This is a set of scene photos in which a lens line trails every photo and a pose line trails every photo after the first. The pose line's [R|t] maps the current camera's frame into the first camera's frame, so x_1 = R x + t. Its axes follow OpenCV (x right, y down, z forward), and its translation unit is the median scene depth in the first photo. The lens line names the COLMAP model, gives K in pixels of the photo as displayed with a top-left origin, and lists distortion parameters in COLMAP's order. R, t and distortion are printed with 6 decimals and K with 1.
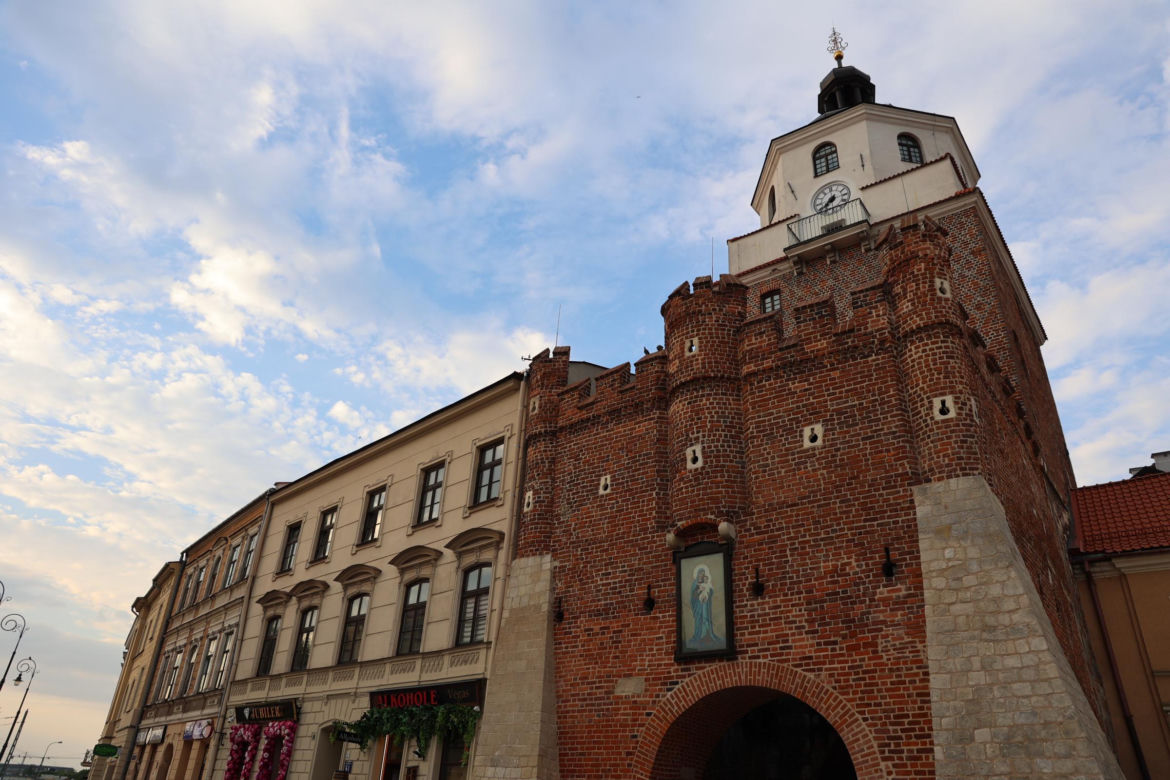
lens RADIAL K [[813.3, 0, 589.1], [0, 813.3, 389.2], [0, 0, 1]] dist [-0.123102, 0.097979]
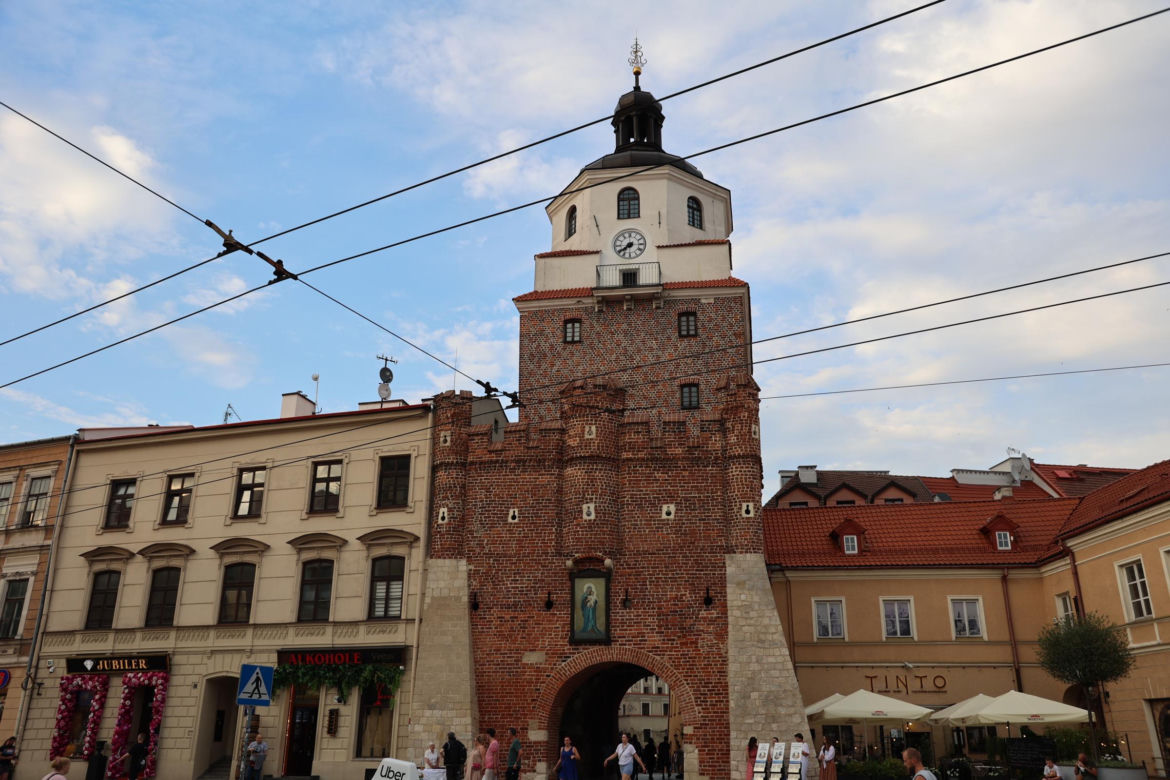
lens RADIAL K [[978.0, 0, 593.7], [0, 978.0, 393.8], [0, 0, 1]] dist [-0.064768, 0.165958]
pose [[0.883096, 0.115325, 0.454799, -0.710609], [-0.190520, 0.973951, 0.122970, -0.353108], [-0.428770, -0.195243, 0.882064, -0.569739]]
